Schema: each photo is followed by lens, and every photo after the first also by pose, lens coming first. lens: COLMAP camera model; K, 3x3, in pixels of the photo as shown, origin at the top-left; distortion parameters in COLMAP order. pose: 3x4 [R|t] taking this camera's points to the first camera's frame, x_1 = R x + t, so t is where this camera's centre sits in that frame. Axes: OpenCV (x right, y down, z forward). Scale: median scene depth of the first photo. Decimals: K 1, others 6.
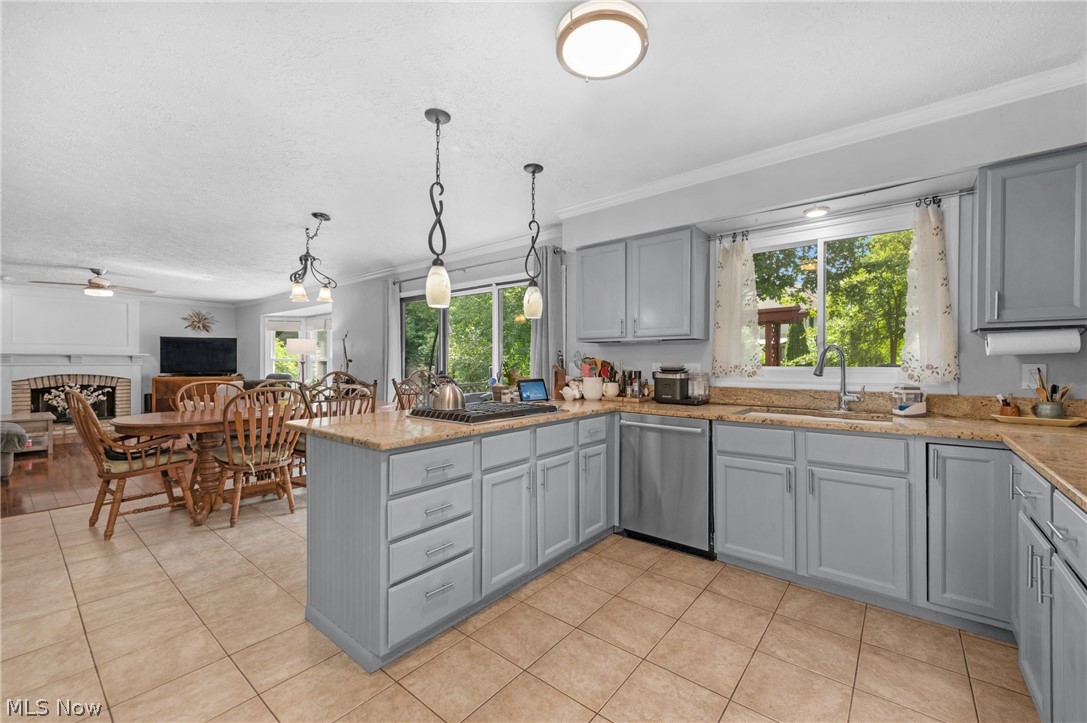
lens RADIAL K [[430.7, 0, 548.3], [0, 430.7, 365.7], [0, 0, 1]] dist [0.004376, -0.001285]
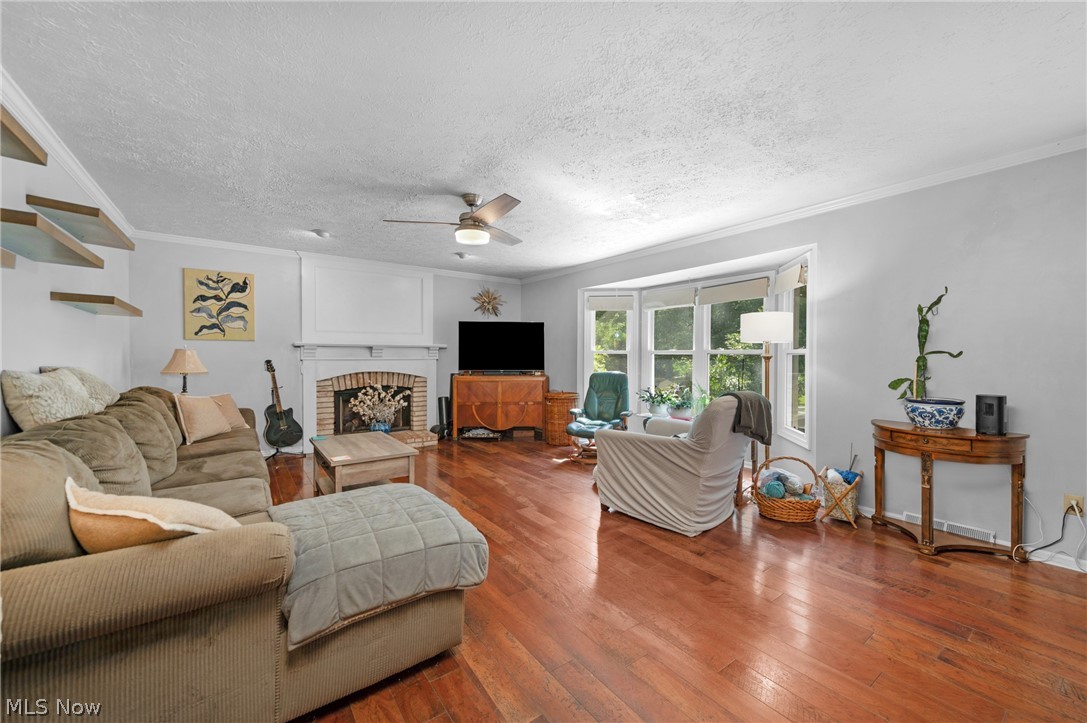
lens RADIAL K [[430.7, 0, 552.4], [0, 430.7, 357.7], [0, 0, 1]] dist [0.004376, -0.001285]
pose [[0.962836, 0.001141, -0.270083, -0.575539], [-0.000860, 0.999999, 0.001159, -0.005836], [0.270084, -0.000883, 0.962836, 0.345828]]
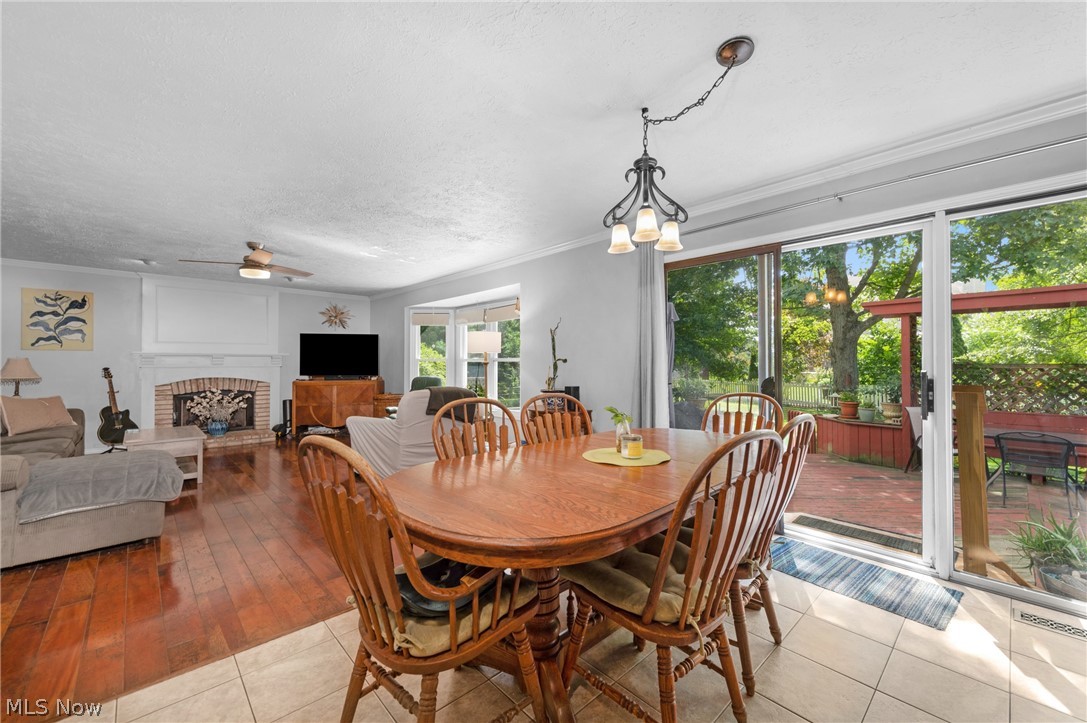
lens RADIAL K [[430.7, 0, 538.5], [0, 430.7, 356.4], [0, 0, 1]] dist [0.004376, -0.001285]
pose [[0.987613, -0.006501, -0.156774, -0.311001], [0.003315, 0.999783, -0.020578, -0.002848], [0.156873, 0.019804, 0.987420, 0.238030]]
